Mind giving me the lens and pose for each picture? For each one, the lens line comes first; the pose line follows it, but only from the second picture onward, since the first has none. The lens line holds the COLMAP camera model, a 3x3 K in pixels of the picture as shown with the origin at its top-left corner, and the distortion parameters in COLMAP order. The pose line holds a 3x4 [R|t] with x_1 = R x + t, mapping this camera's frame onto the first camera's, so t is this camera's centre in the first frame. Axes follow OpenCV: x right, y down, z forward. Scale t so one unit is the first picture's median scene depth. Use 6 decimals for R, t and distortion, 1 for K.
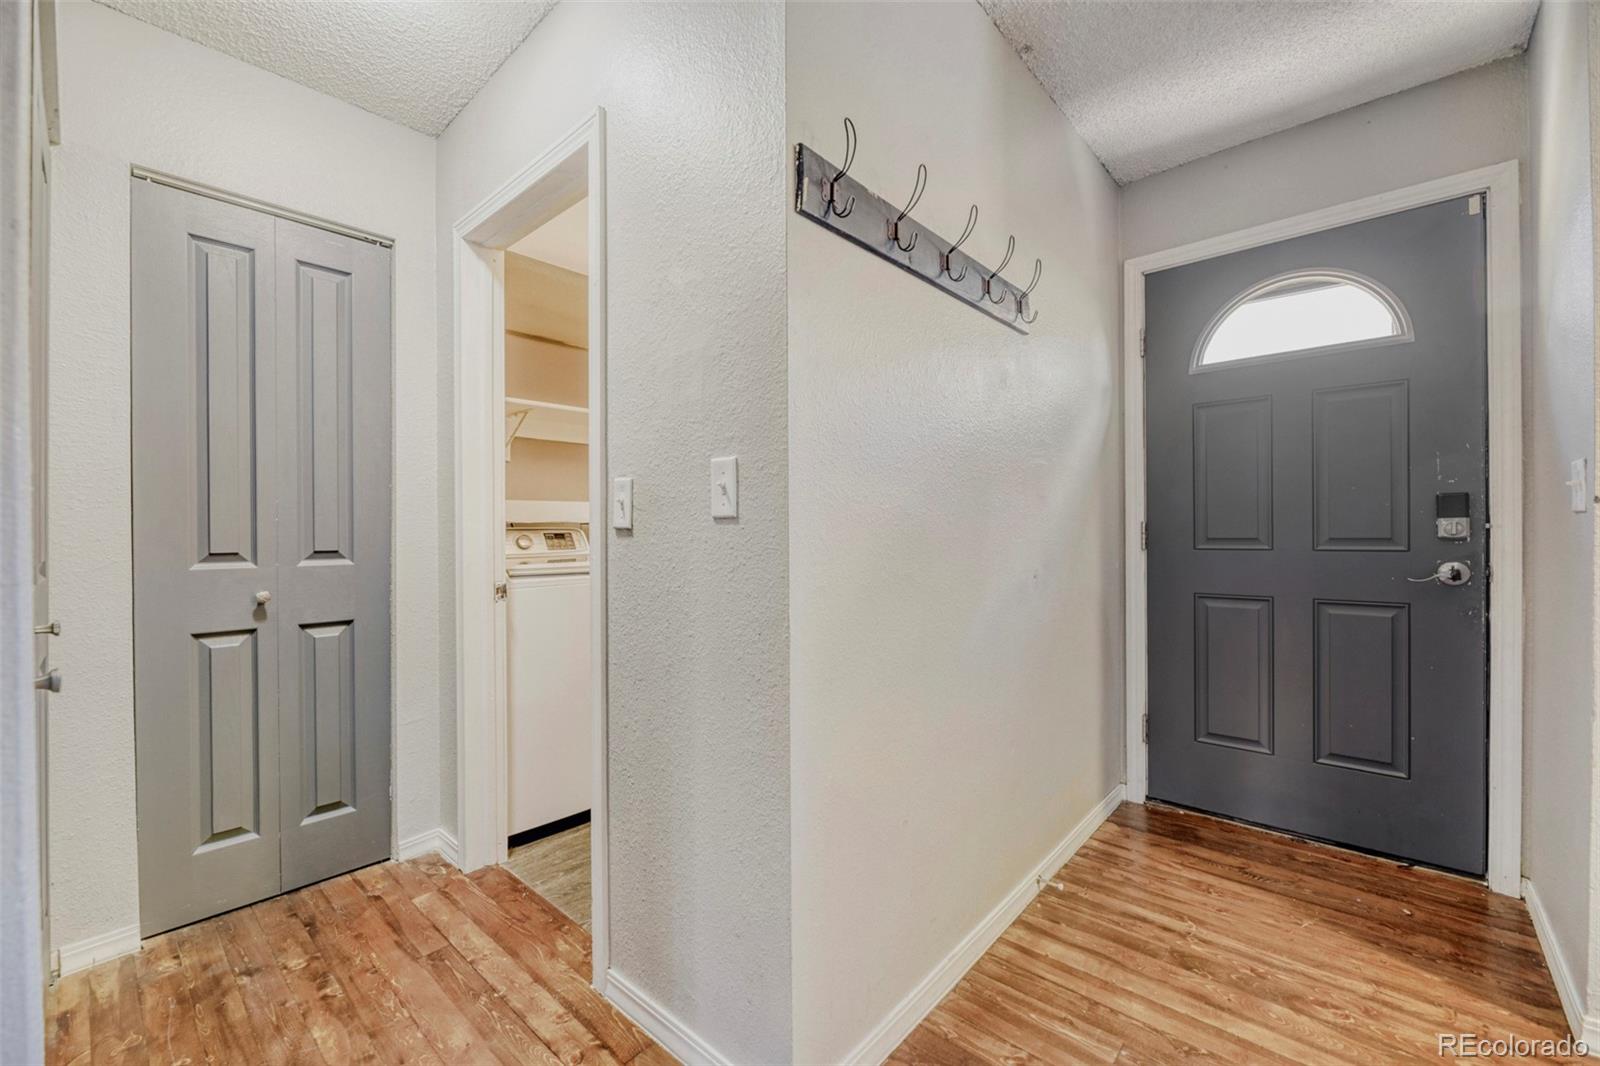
lens RADIAL K [[656.5, 0, 785.8], [0, 656.5, 531.5], [0, 0, 1]] dist [-0.011957, 0.001432]
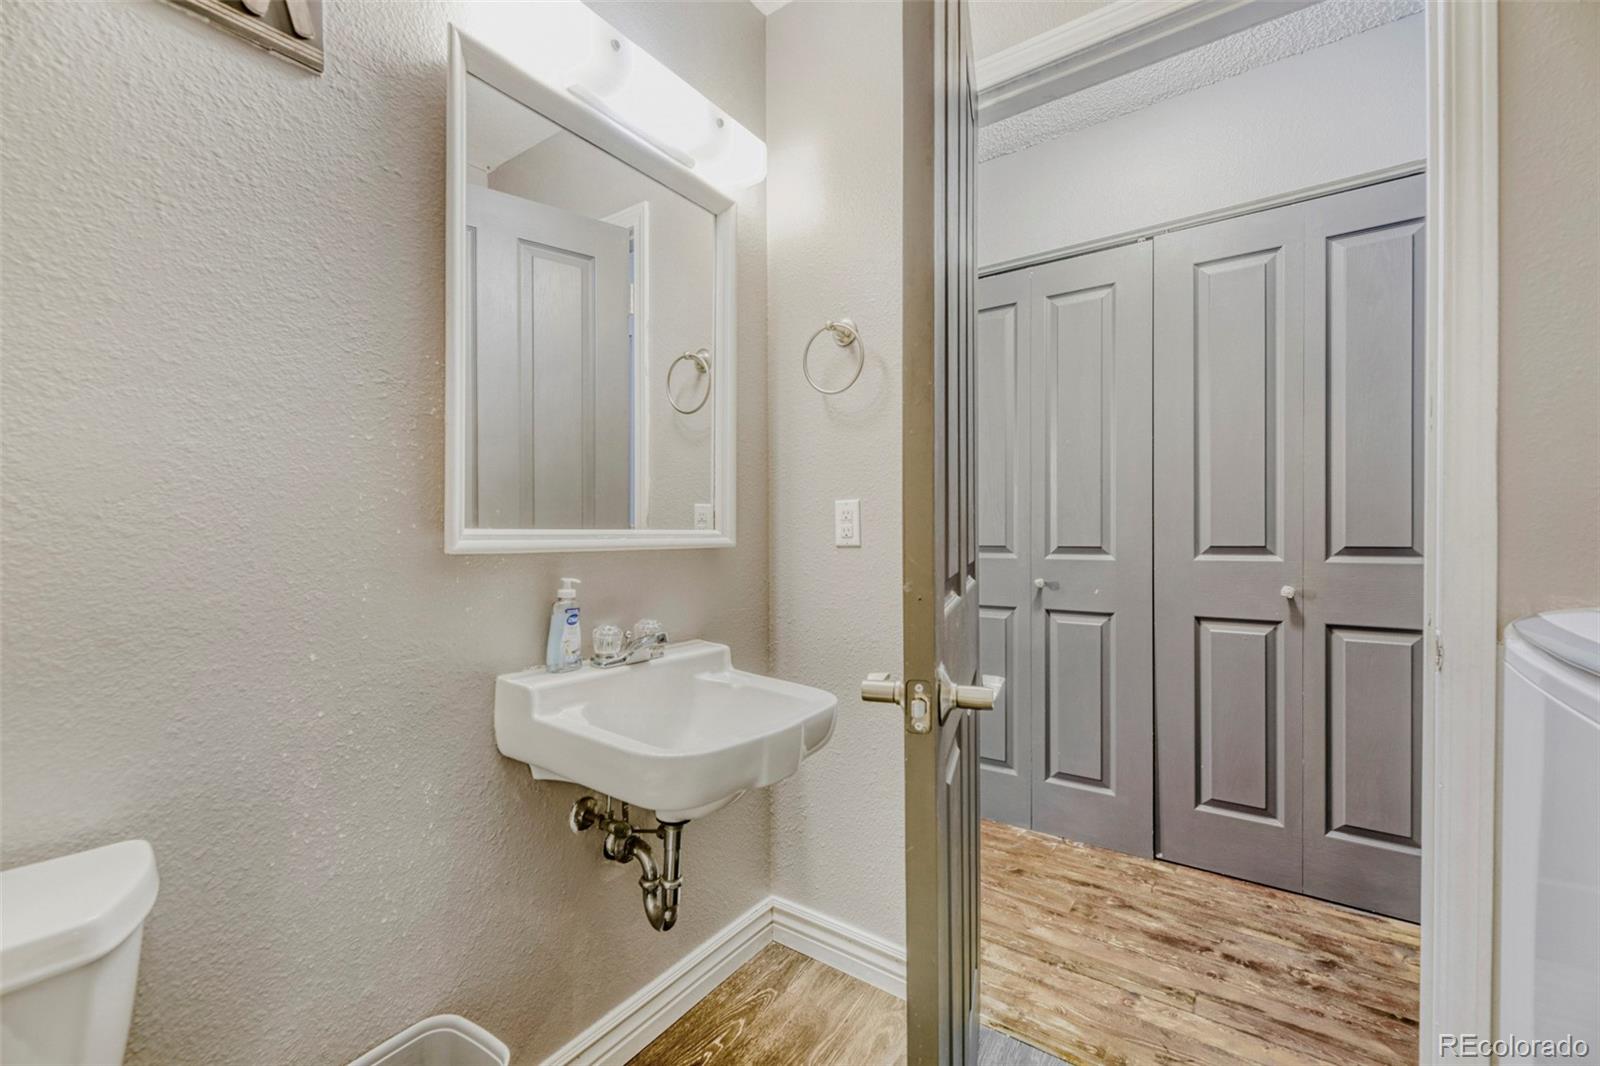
lens RADIAL K [[656.5, 0, 801.1], [0, 656.5, 540.4], [0, 0, 1]] dist [-0.011957, 0.001432]
pose [[-0.992222, 0.013017, -0.123796, 0.078203], [0.011765, 0.999872, 0.010834, 0.016733], [0.123921, 0.009294, -0.992249, 1.798707]]
